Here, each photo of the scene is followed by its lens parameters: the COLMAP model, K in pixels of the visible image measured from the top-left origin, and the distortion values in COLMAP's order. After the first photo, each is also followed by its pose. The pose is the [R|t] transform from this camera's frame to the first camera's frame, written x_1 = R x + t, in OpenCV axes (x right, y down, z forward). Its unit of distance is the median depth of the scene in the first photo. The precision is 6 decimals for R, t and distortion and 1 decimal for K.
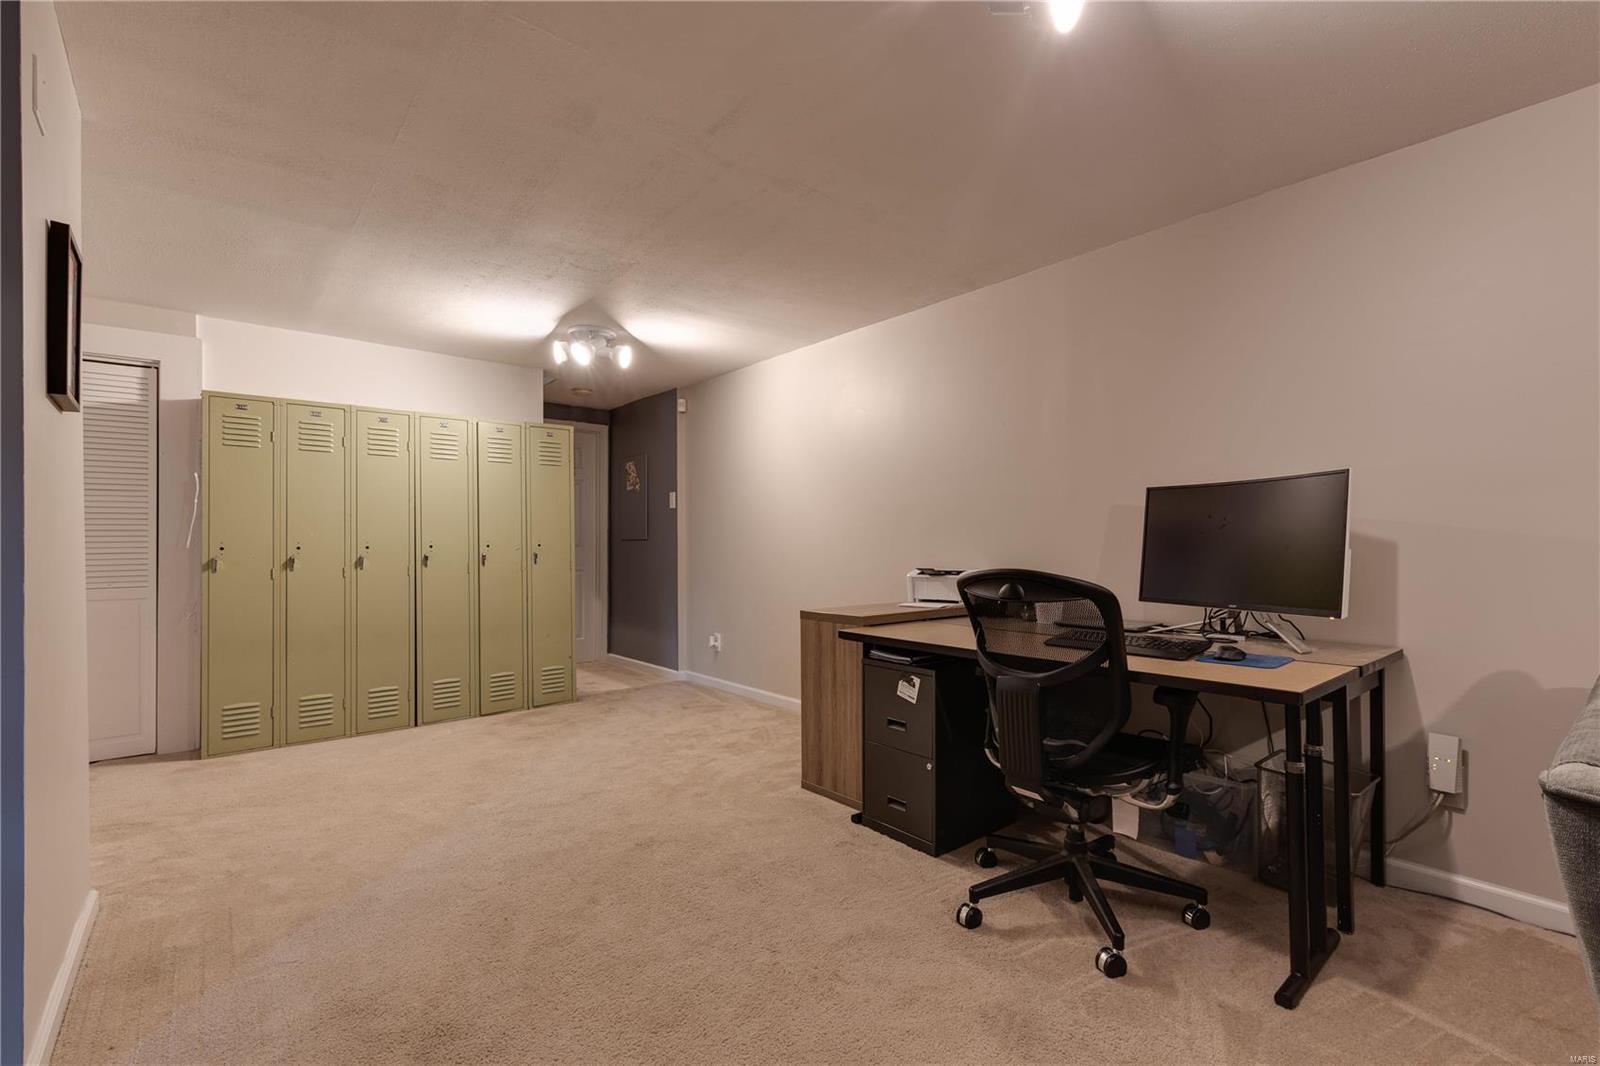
lens RADIAL K [[689.4, 0, 797.9], [0, 689.4, 536.3], [0, 0, 1]] dist [0.002853, 0.000359]
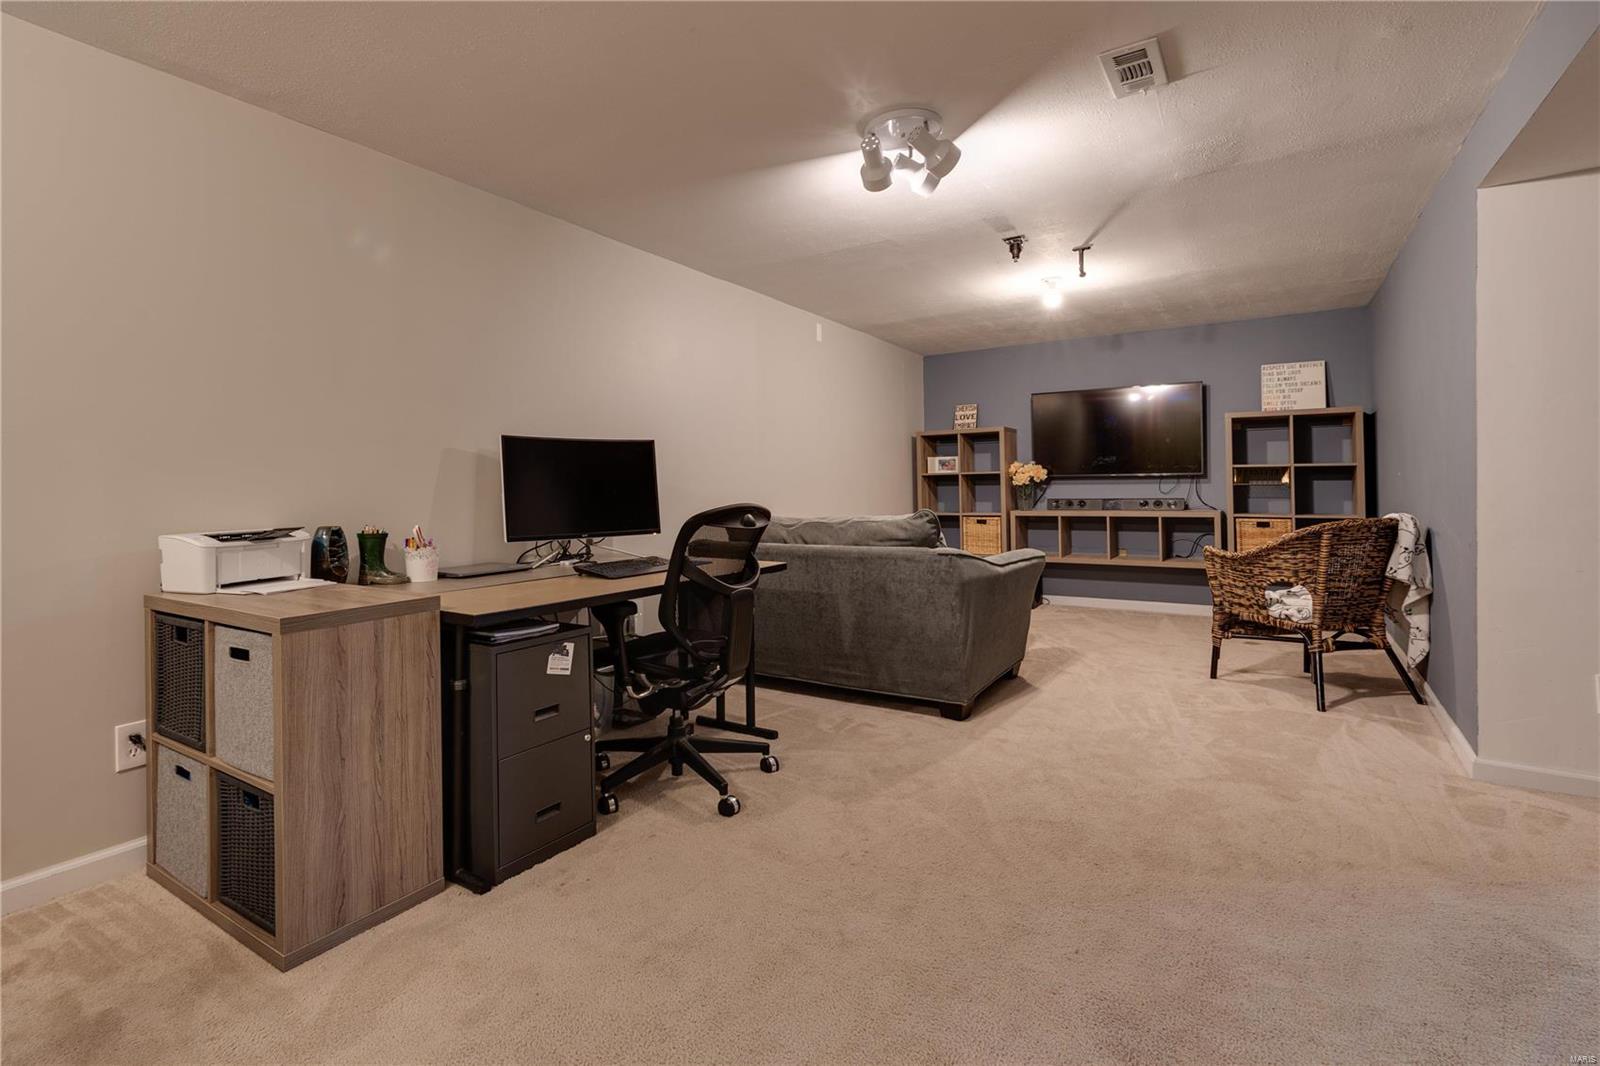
lens RADIAL K [[747.5, 0, 743.0], [0, 747.5, 482.2], [0, 0, 1]] dist [-0.011965, -0.001750]
pose [[-0.265995, 0.020668, 0.963753, -0.670847], [0.006830, 0.999785, -0.019556, 0.024037], [-0.963950, 0.001380, -0.266079, 0.905255]]
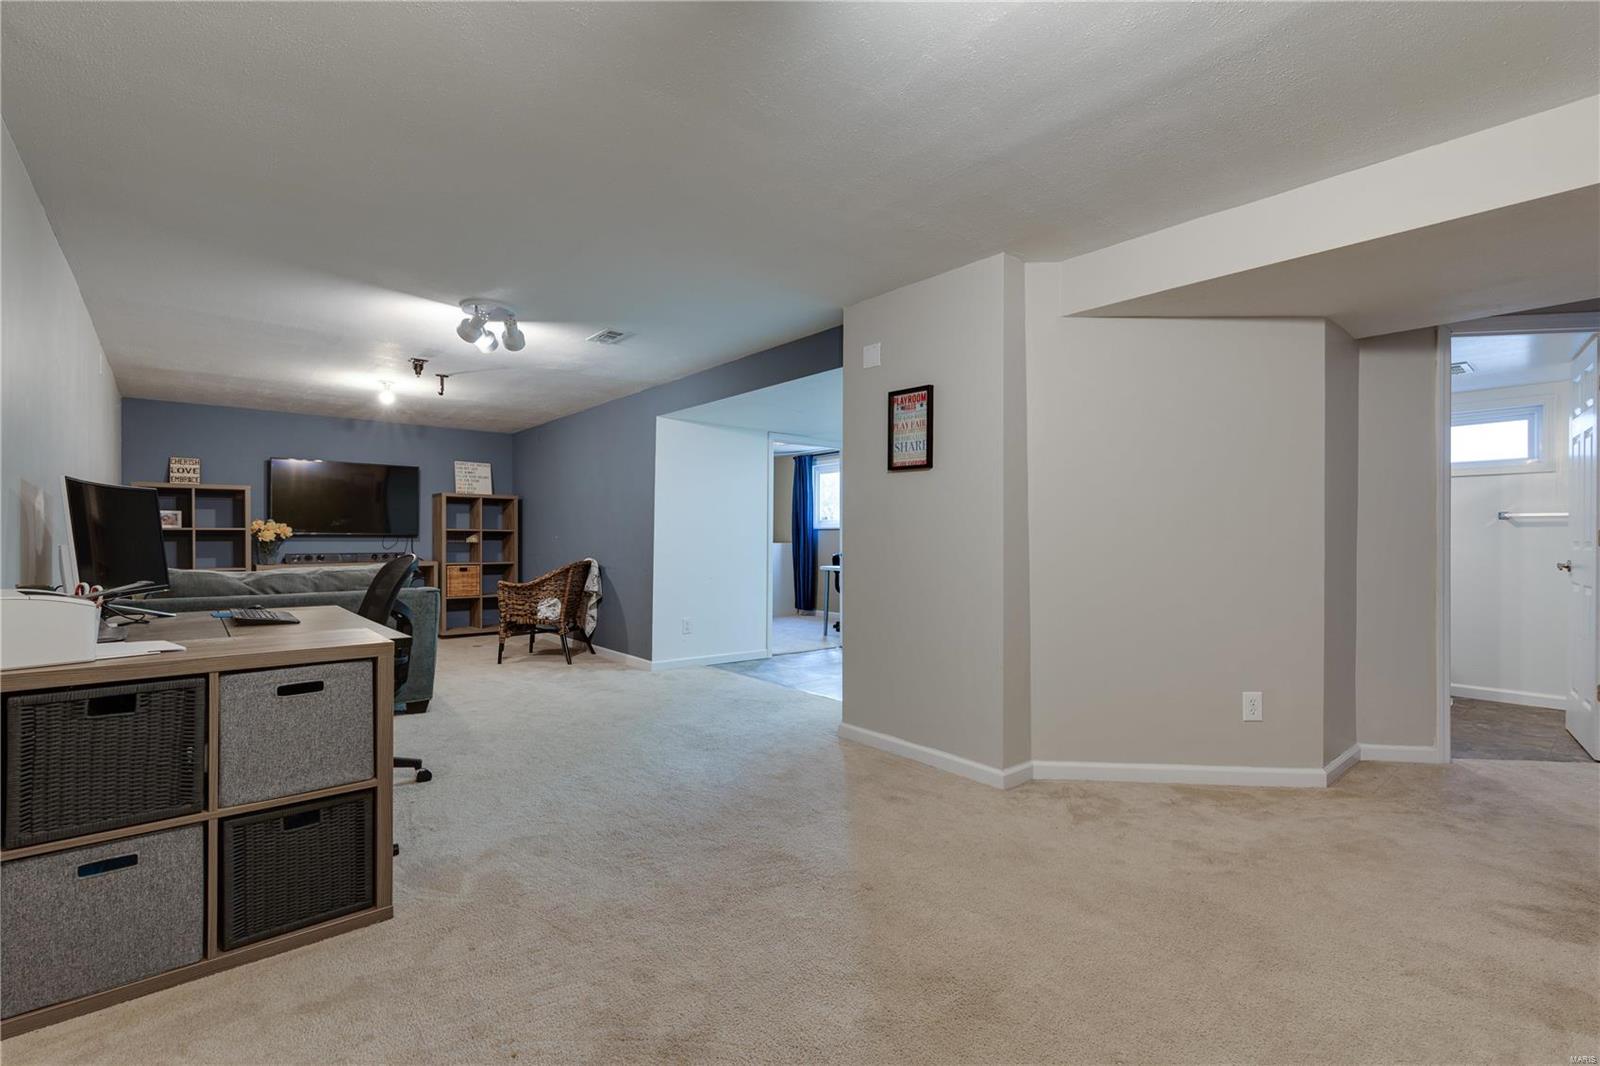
lens RADIAL K [[689.4, 0, 797.3], [0, 689.4, 543.4], [0, 0, 1]] dist [0.002853, 0.000359]
pose [[-0.999707, 0.010077, -0.022007, -0.396934], [0.010152, 0.999943, -0.003285, 0.025954], [0.021973, -0.003507, -0.999752, 1.790399]]
